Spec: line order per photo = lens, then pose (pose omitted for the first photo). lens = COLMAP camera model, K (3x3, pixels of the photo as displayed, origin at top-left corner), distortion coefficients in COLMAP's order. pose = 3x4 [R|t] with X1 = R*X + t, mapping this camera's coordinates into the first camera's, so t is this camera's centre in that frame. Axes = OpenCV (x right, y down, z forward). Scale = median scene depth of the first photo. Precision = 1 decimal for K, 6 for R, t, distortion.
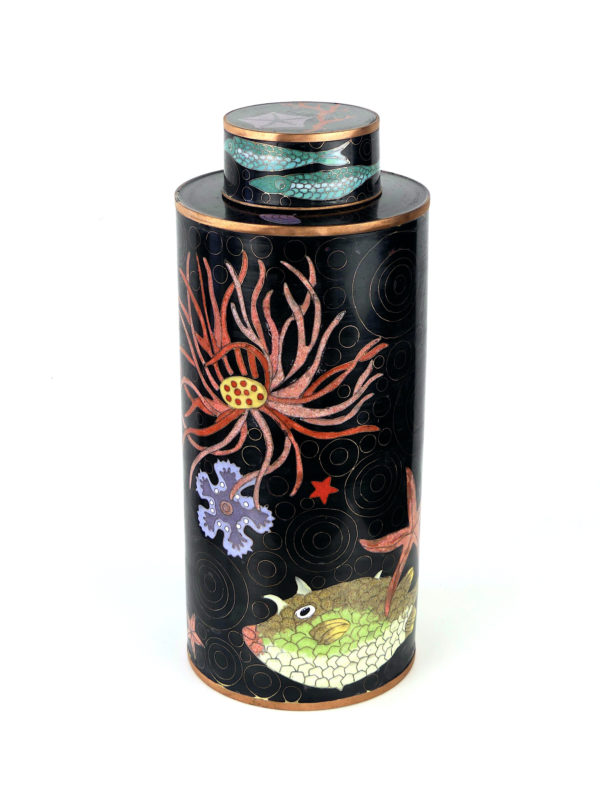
lens RADIAL K [[1669.8, 0, 300.0], [0, 1669.8, 400.0], [0, 0, 1]] dist [0.068558, 0.181705]
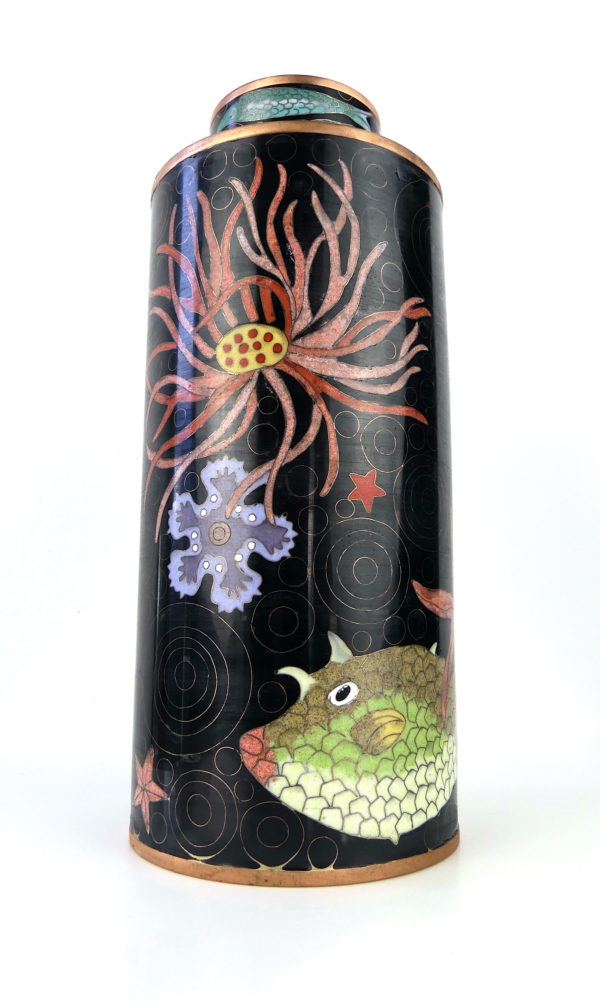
lens RADIAL K [[779.6, 0, 300.0], [0, 779.6, 500.0], [0, 0, 1]] dist [-0.007621, -0.002910]
pose [[0.973941, 0.036192, 0.223897, -0.084972], [0.083079, 0.861643, -0.500668, 0.217275], [-0.211040, 0.506222, 0.836183, 0.739389]]
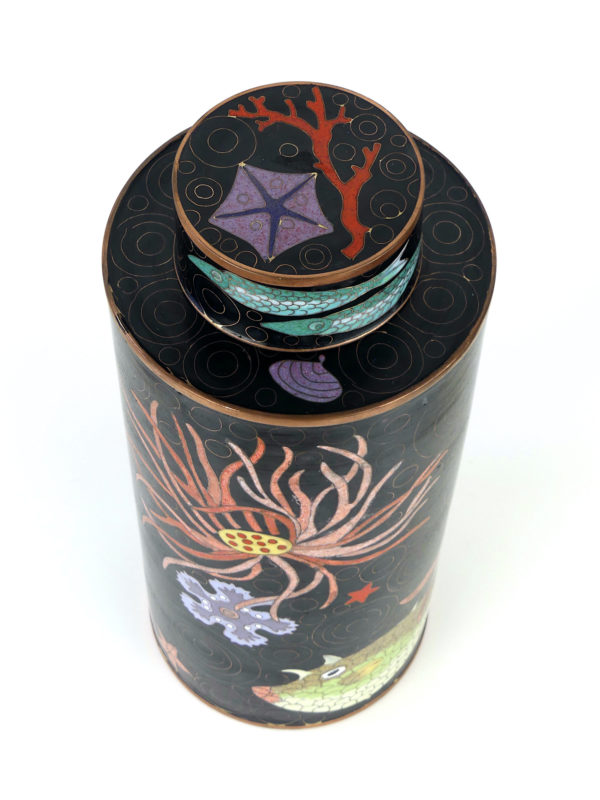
lens RADIAL K [[1669.8, 0, 300.0], [0, 1669.8, 400.0], [0, 0, 1]] dist [0.068558, 0.181705]
pose [[0.968071, -0.203471, 0.146418, -0.106338], [0.077108, 0.797476, 0.598403, -0.471834], [-0.238523, -0.568006, 0.787703, 0.461563]]
